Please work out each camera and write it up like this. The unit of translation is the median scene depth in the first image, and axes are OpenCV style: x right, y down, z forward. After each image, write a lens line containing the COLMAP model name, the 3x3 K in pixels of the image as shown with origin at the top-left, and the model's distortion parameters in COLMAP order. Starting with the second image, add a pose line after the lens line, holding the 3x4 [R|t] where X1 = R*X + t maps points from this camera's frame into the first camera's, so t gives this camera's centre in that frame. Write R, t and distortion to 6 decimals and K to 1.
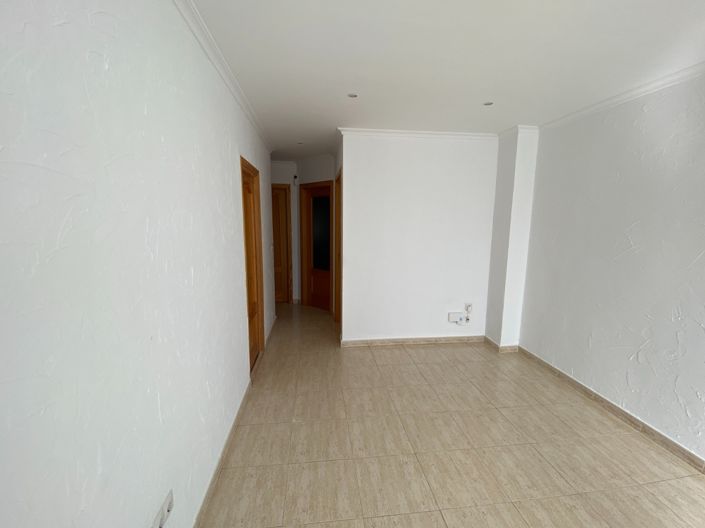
lens RADIAL K [[312.0, 0, 353.3], [0, 312.0, 266.0], [0, 0, 1]] dist [-0.000452, -0.006971]
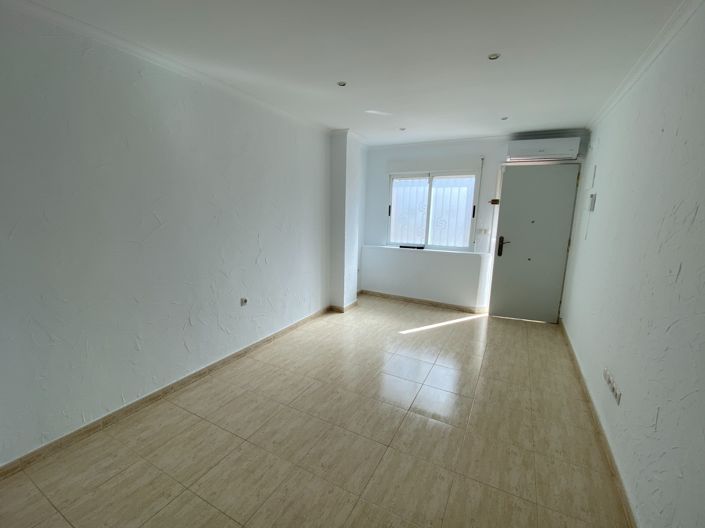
lens RADIAL K [[312.0, 0, 340.9], [0, 312.0, 262.1], [0, 0, 1]] dist [-0.000452, -0.006971]
pose [[-0.799329, -0.129381, 0.586799, -0.160894], [0.061697, 0.953712, 0.294324, -0.219483], [-0.597718, 0.271465, -0.754347, 1.480198]]
